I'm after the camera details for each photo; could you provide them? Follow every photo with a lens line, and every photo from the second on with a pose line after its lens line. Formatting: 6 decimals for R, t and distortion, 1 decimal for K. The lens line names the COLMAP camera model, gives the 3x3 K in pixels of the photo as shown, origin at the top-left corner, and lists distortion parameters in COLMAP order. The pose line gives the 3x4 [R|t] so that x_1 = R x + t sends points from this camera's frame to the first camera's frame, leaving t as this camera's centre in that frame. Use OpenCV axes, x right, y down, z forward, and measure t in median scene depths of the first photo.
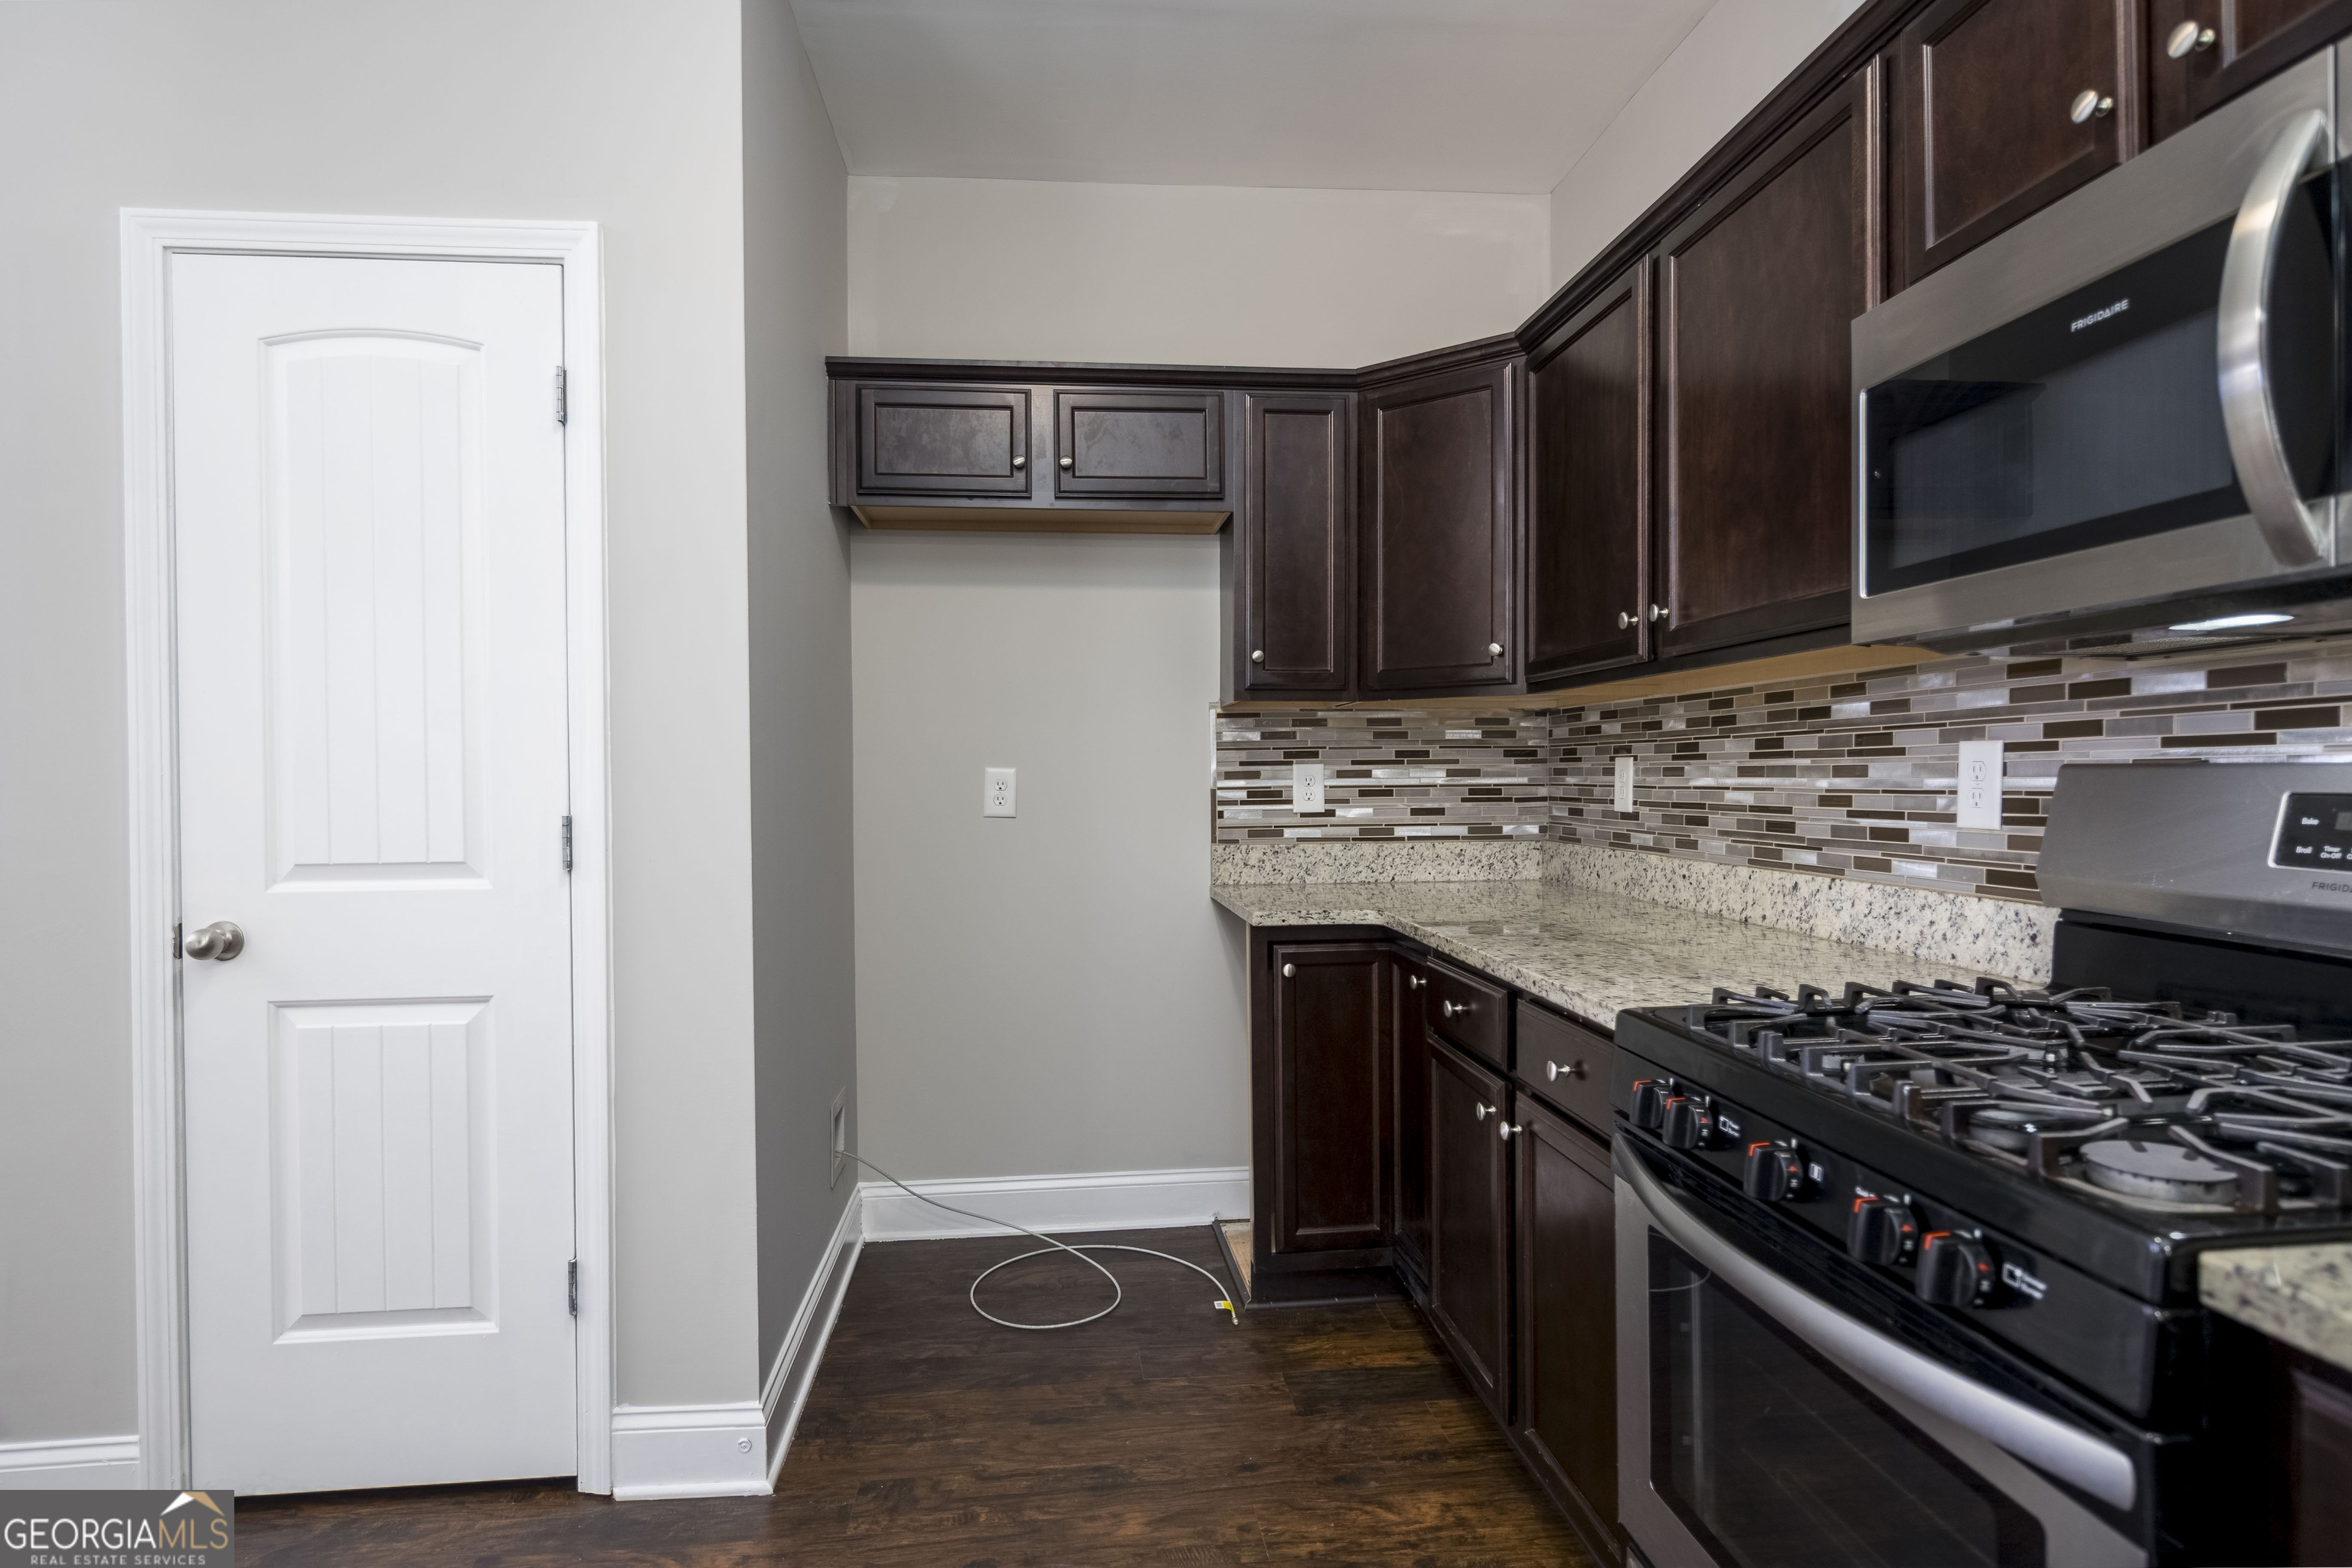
lens RADIAL K [[1248.8, 0, 1174.5], [0, 1248.8, 790.1], [0, 0, 1]] dist [-0.002095, -0.000150]
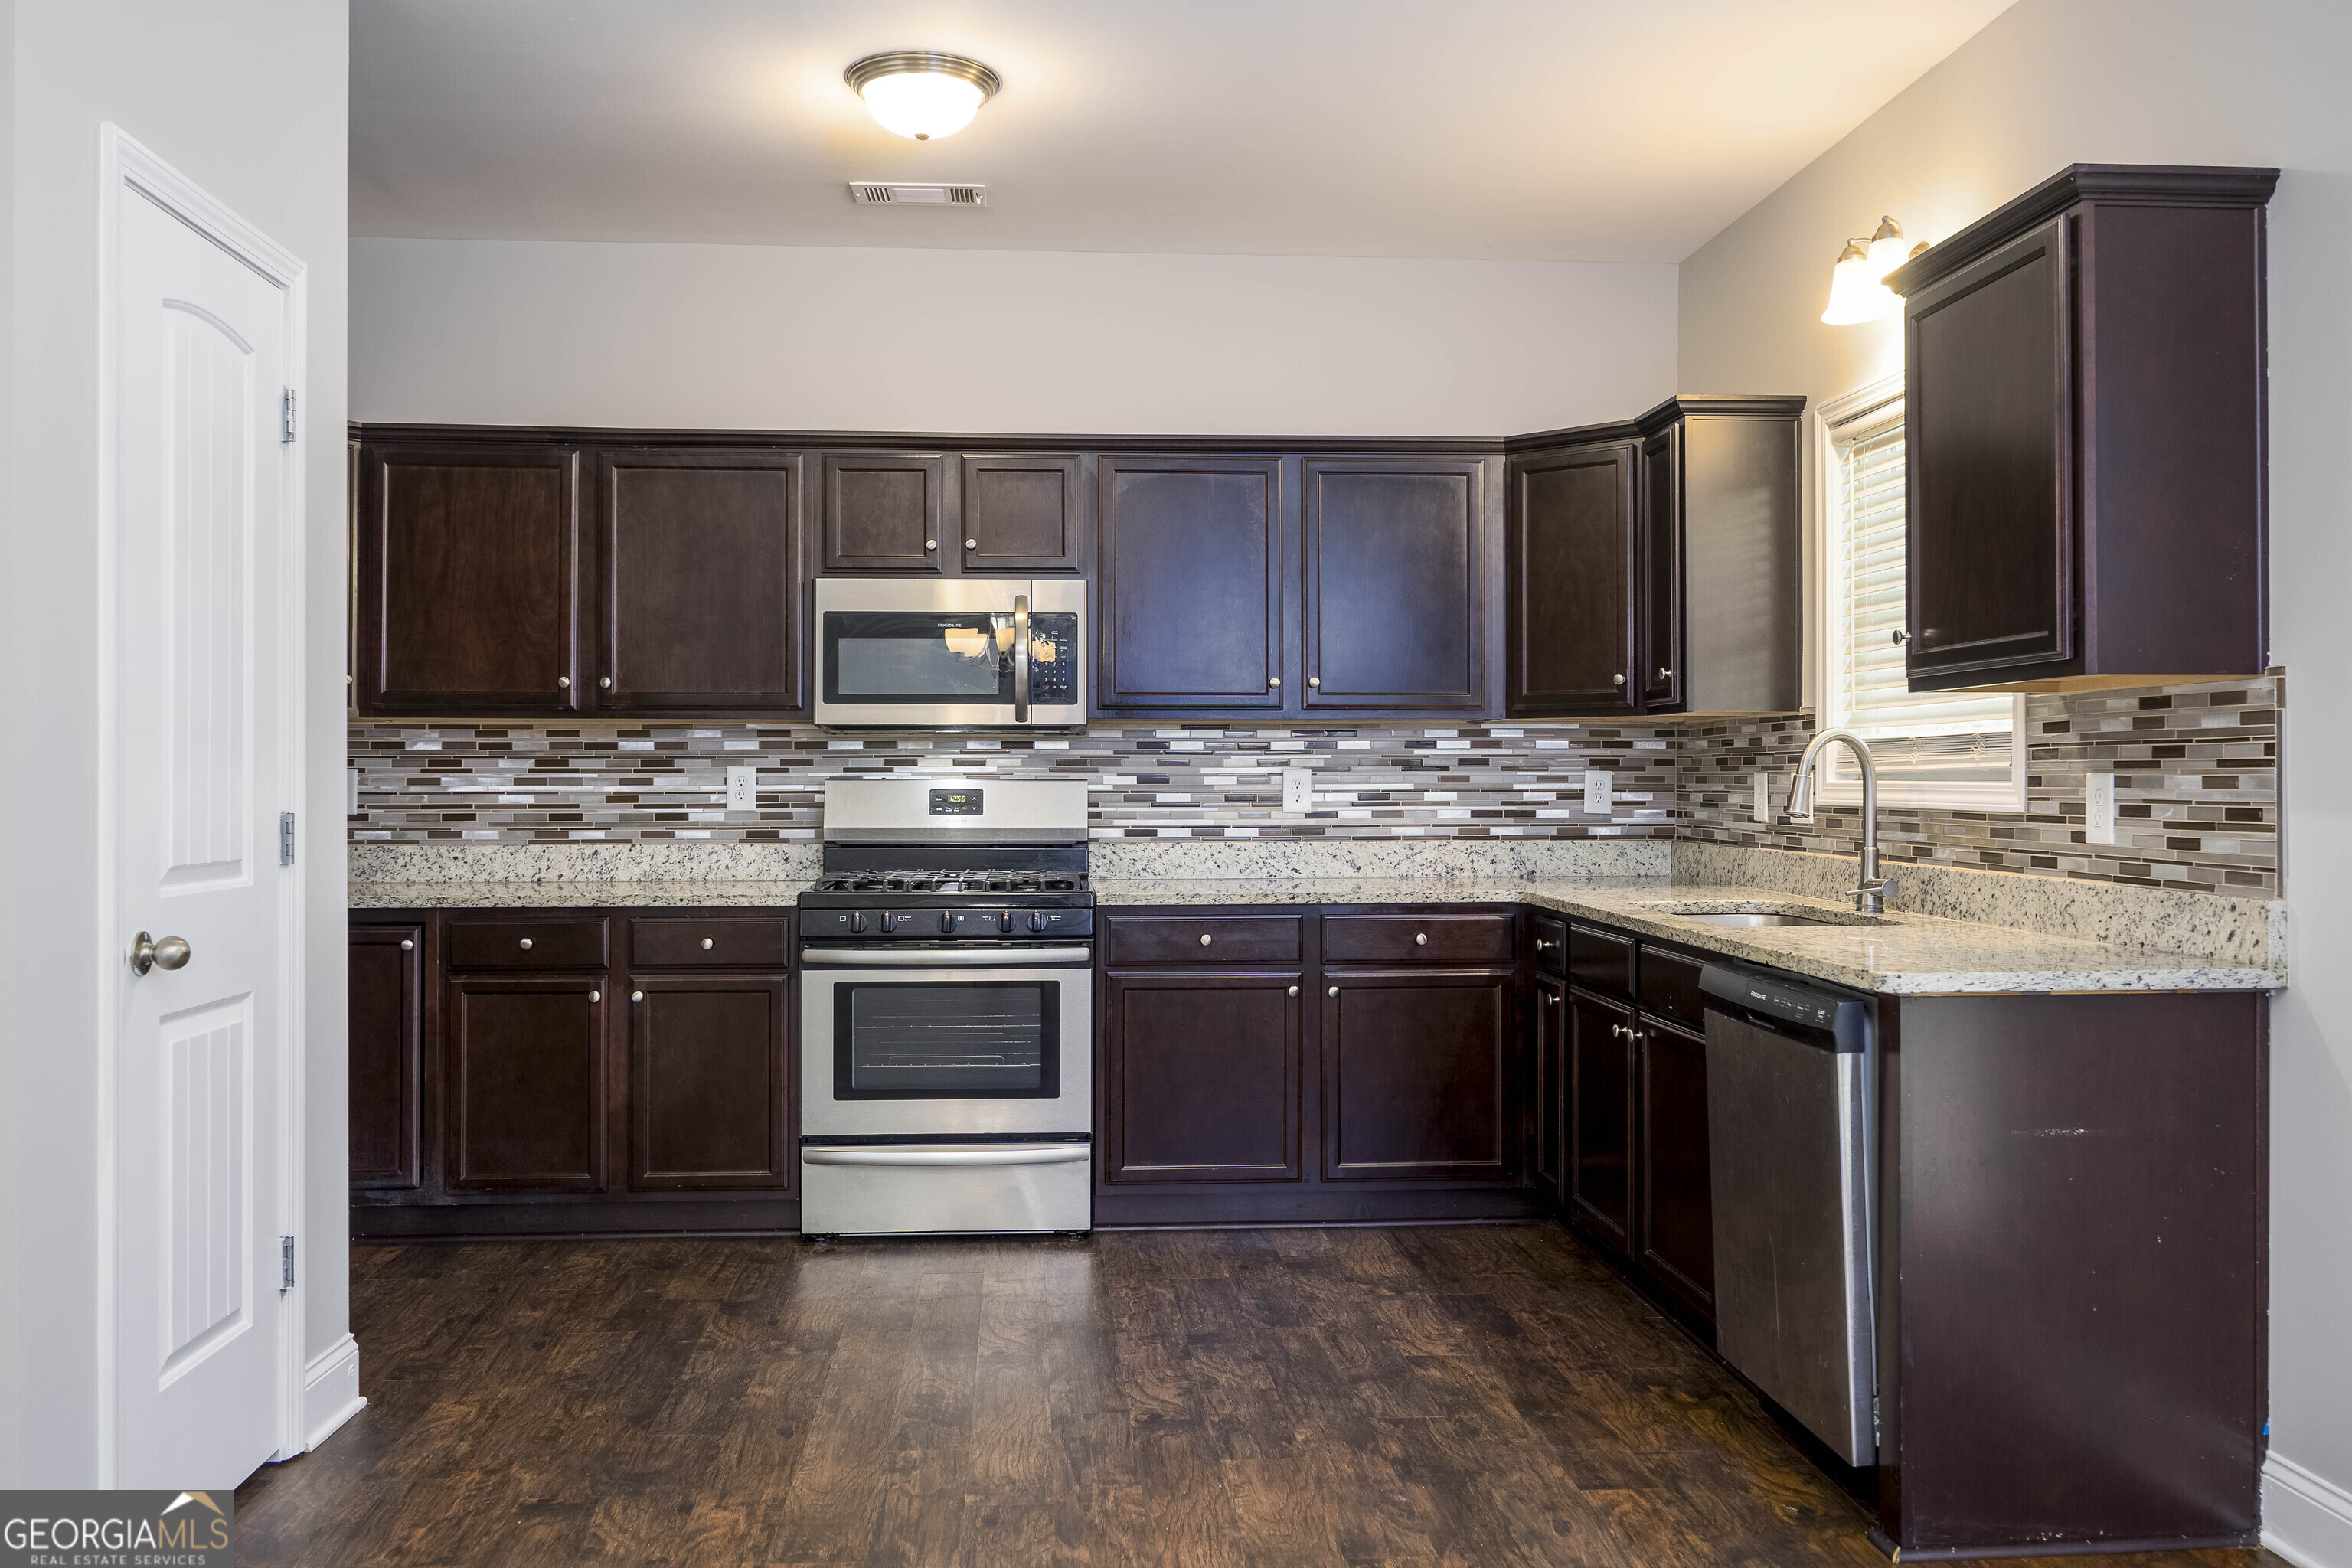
lens RADIAL K [[1906.4, 0, 1166.9], [0, 1906.4, 772.3], [0, 0, 1]] dist [0.001327, 0.004036]
pose [[0.023253, 0.014184, 0.999629, -2.153543], [0.013532, 0.999803, -0.014501, 0.020939], [-0.999638, 0.013864, 0.023057, 0.226226]]
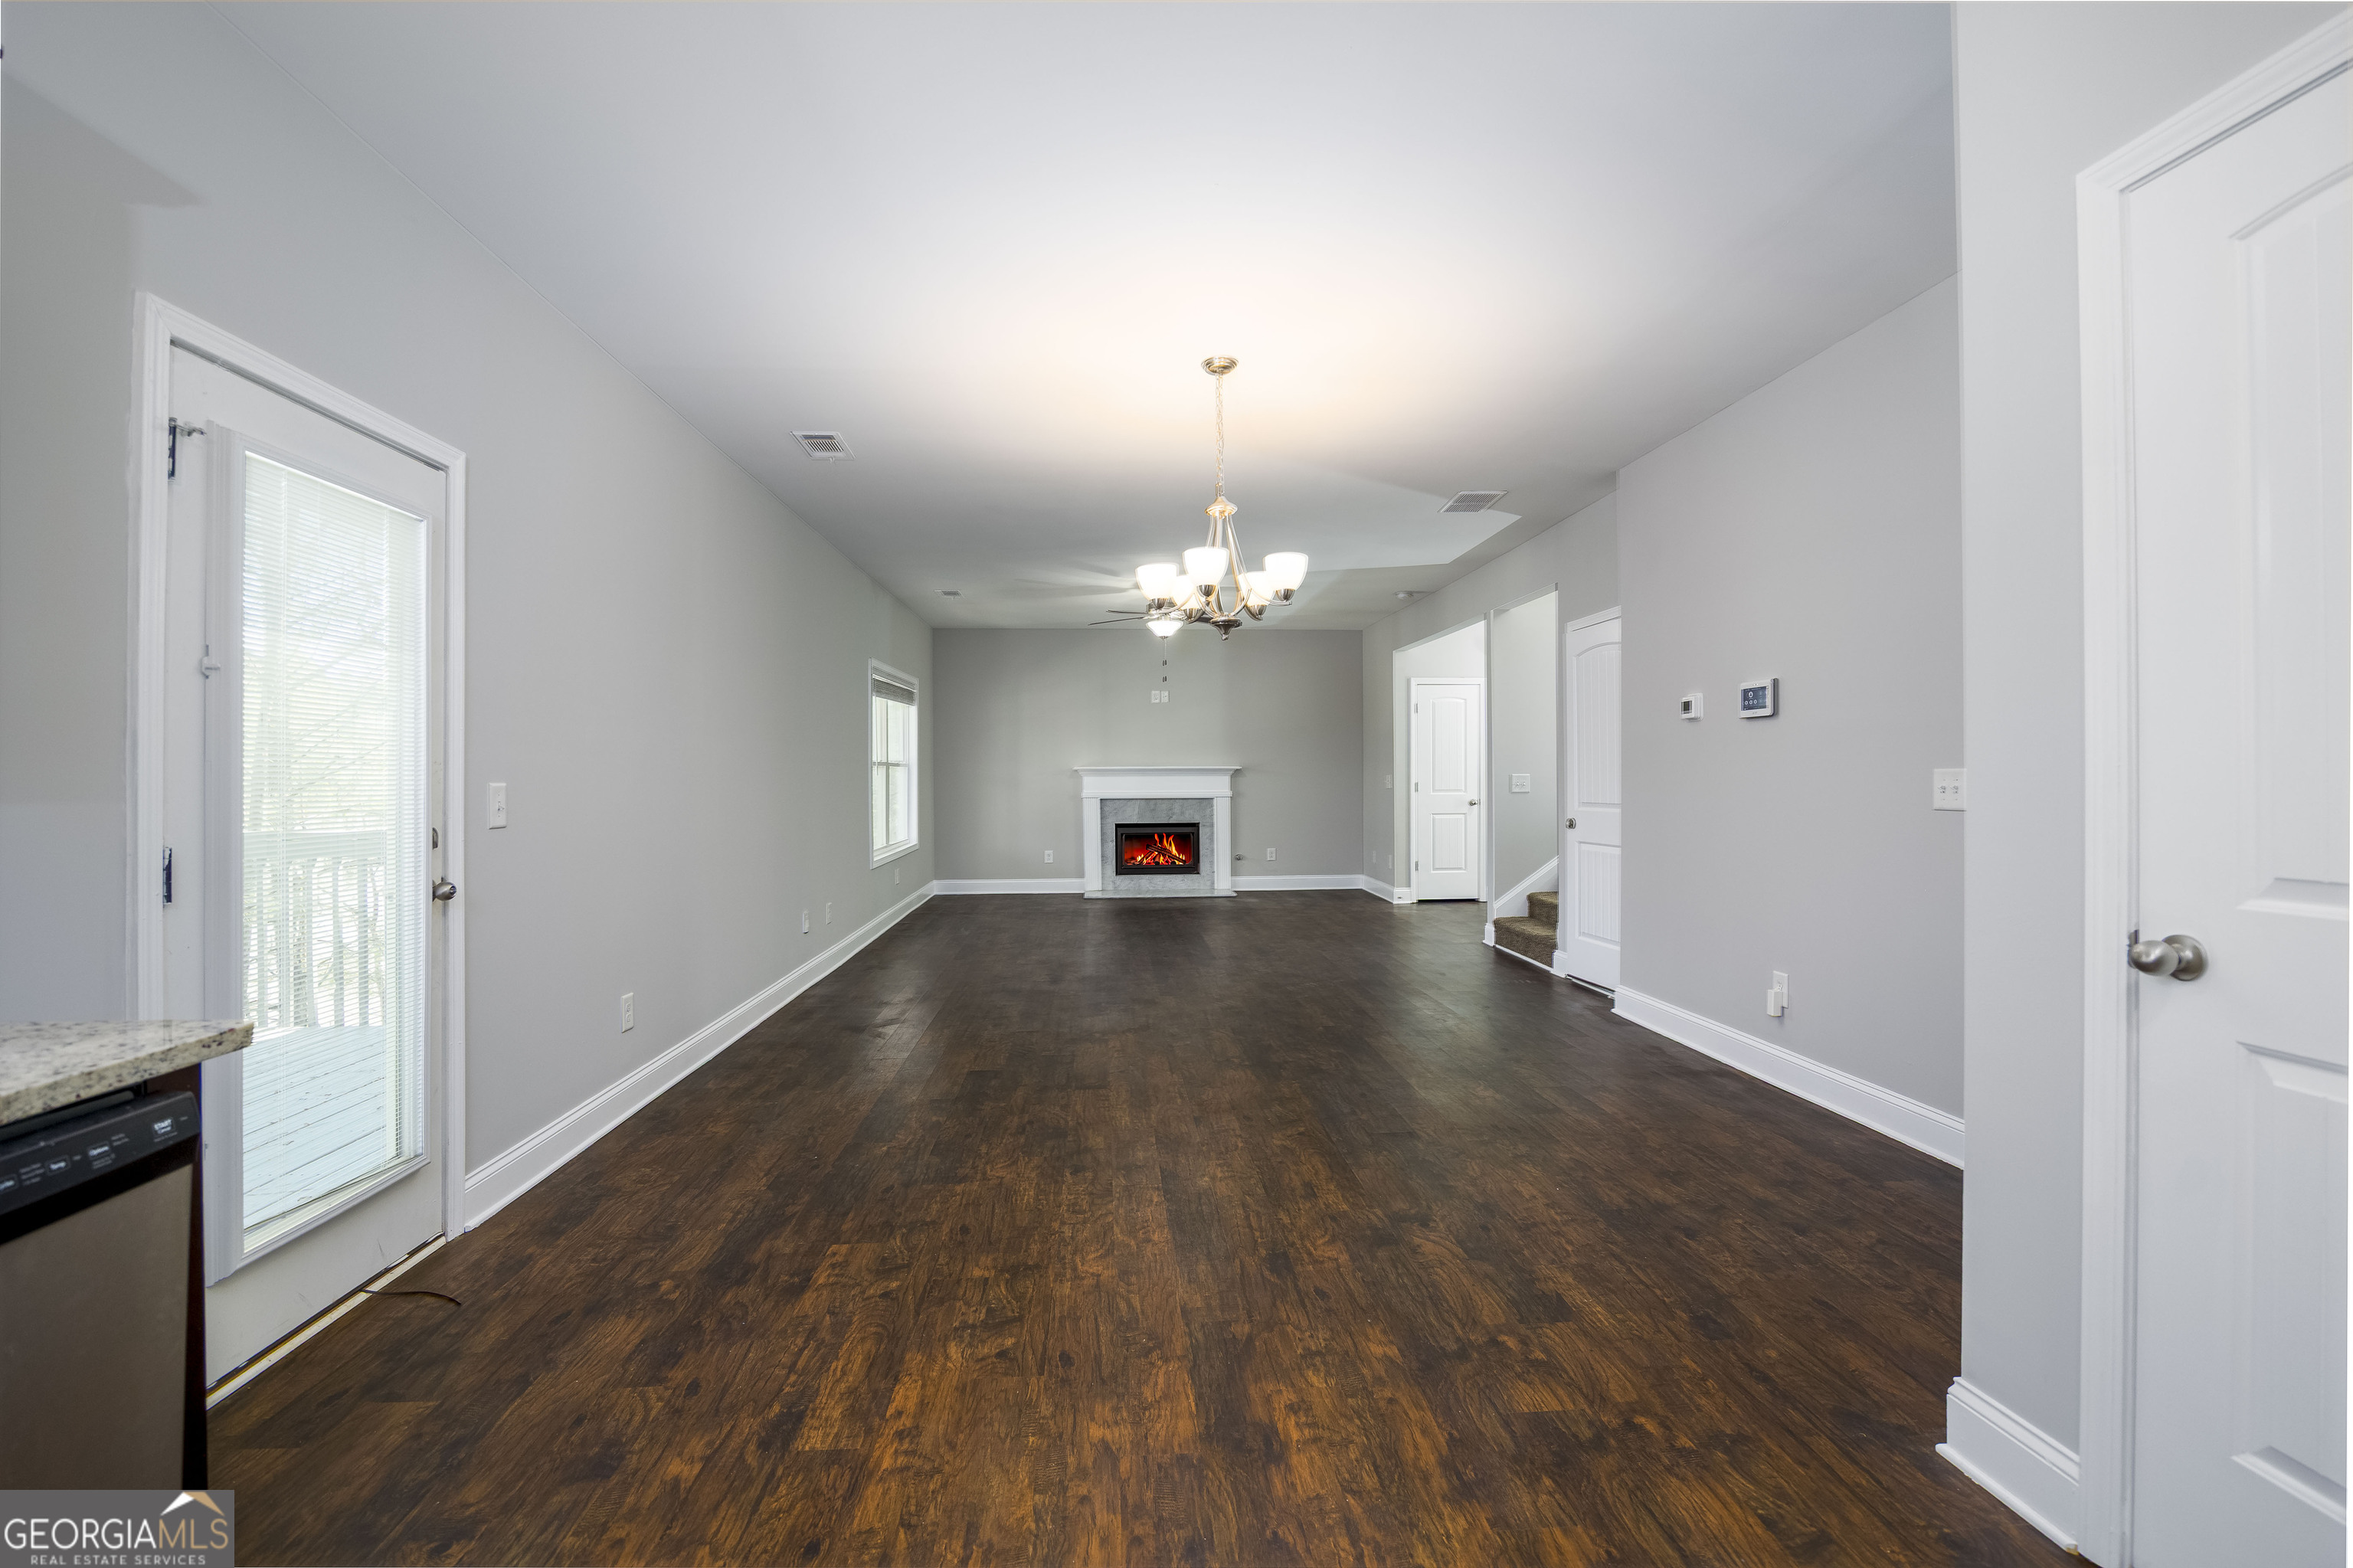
lens RADIAL K [[1022.9, 0, 1168.7], [0, 1022.9, 782.3], [0, 0, 1]] dist [-0.016094, 0.000224]
pose [[-0.026048, 0.013394, -0.999571, -0.050879], [-0.007047, 0.999883, 0.013582, -0.005585], [0.999636, 0.007398, -0.025951, 0.316762]]
